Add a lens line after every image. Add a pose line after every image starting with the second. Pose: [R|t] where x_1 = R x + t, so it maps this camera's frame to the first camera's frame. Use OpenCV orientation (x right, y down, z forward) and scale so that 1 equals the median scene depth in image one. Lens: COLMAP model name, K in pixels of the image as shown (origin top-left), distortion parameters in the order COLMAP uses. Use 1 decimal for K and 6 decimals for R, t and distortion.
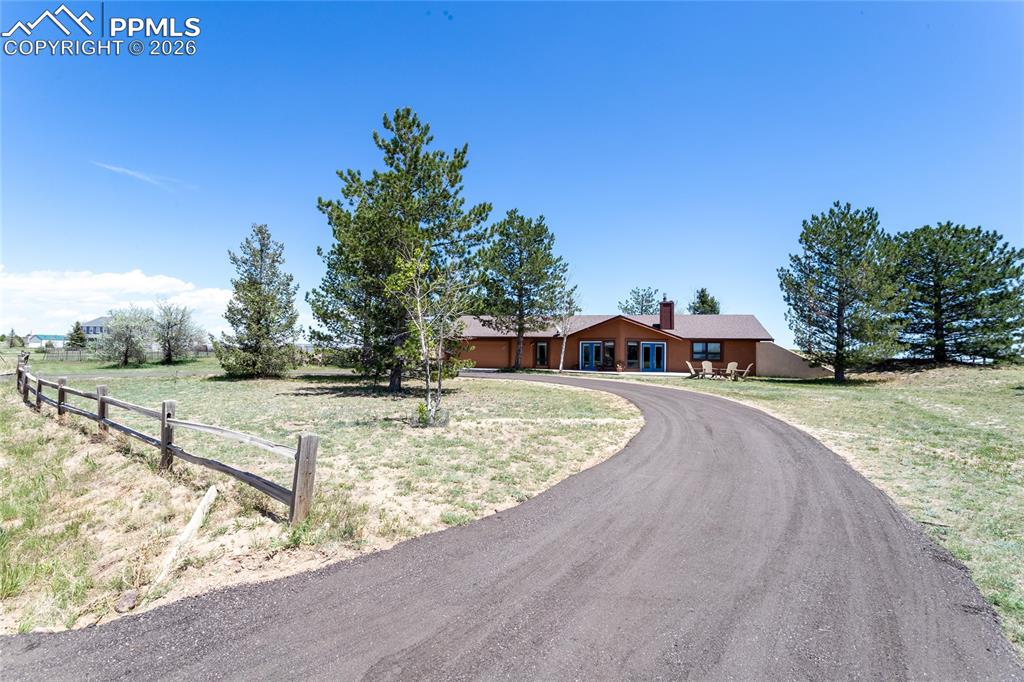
lens RADIAL K [[466.6, 0, 505.9], [0, 466.6, 353.5], [0, 0, 1]] dist [0.000741, -0.000012]
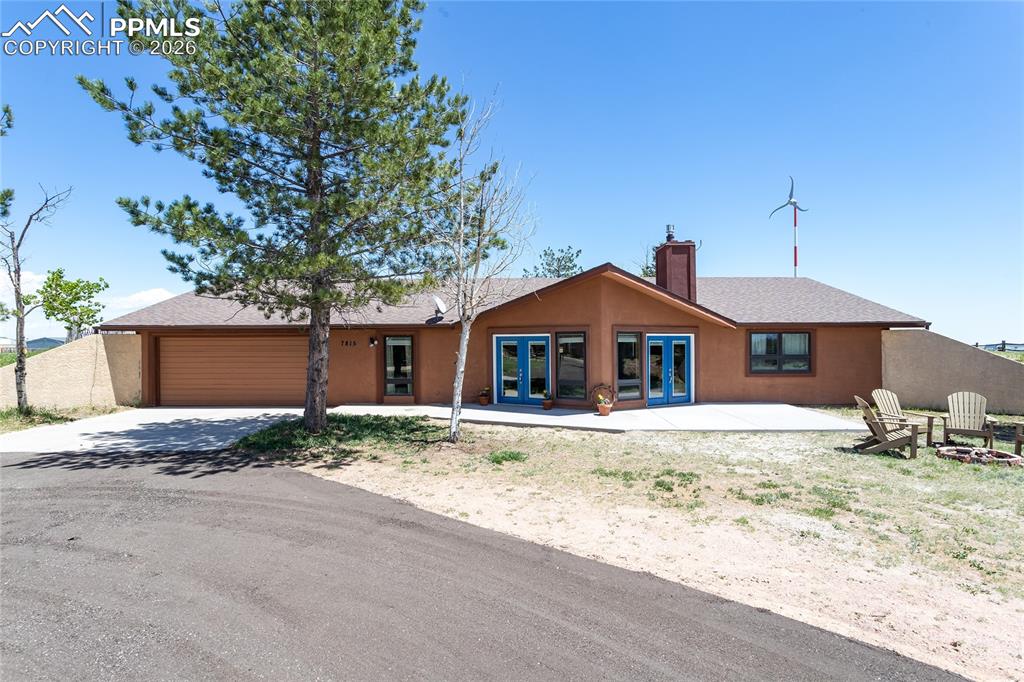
lens RADIAL K [[505.8, 0, 512.0], [0, 505.8, 341.0], [0, 0, 1]] dist [-0.001613, 0.000081]
pose [[0.963403, -0.021483, 0.267194, 0.061906], [0.020914, 0.999769, 0.004978, -0.023175], [-0.267239, 0.000792, 0.963630, 0.617716]]
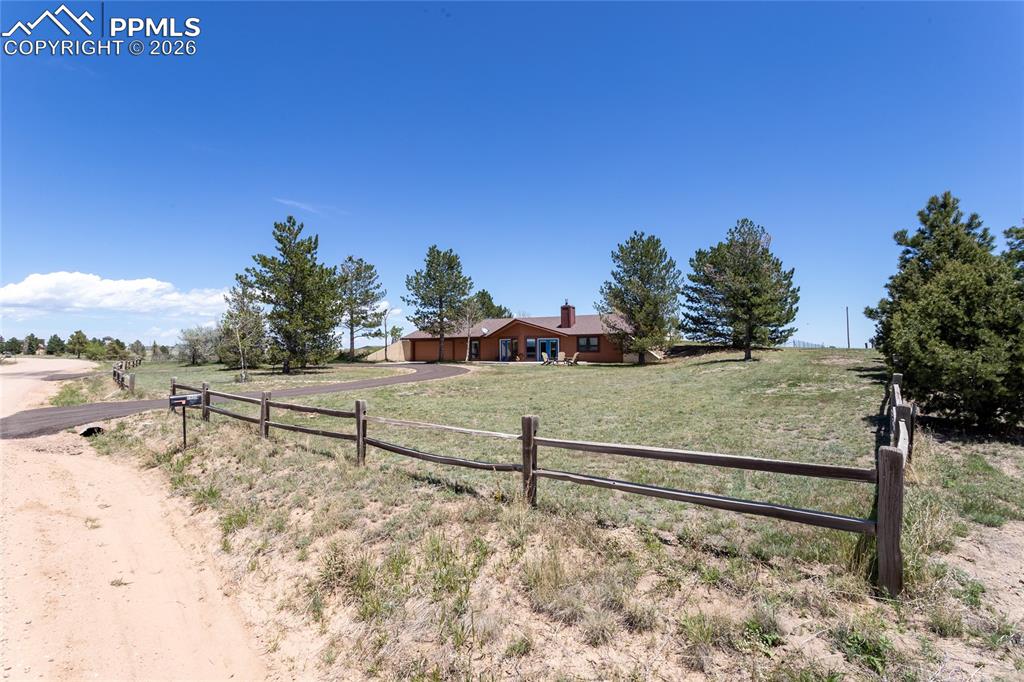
lens RADIAL K [[466.6, 0, 505.9], [0, 466.6, 353.5], [0, 0, 1]] dist [0.000741, -0.000012]
pose [[0.982924, -0.024266, -0.182404, 0.445872], [0.026528, 0.999598, 0.009968, 0.001317], [0.182089, -0.014637, 0.983173, -0.296711]]
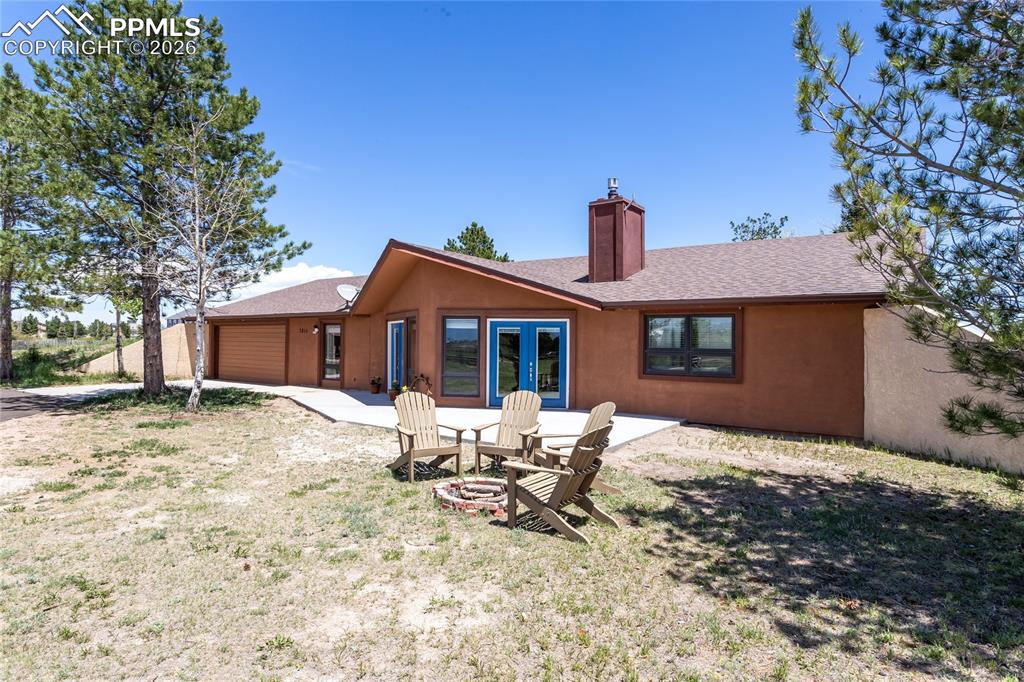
lens RADIAL K [[545.4, 0, 512.0], [0, 545.4, 341.0], [0, 0, 1]] dist [-0.000219, -0.000063]
pose [[0.950324, -0.009883, -0.311105, 0.435249], [0.010068, 0.999949, -0.001010, -0.007967], [0.311099, -0.002172, 0.950375, 0.643934]]
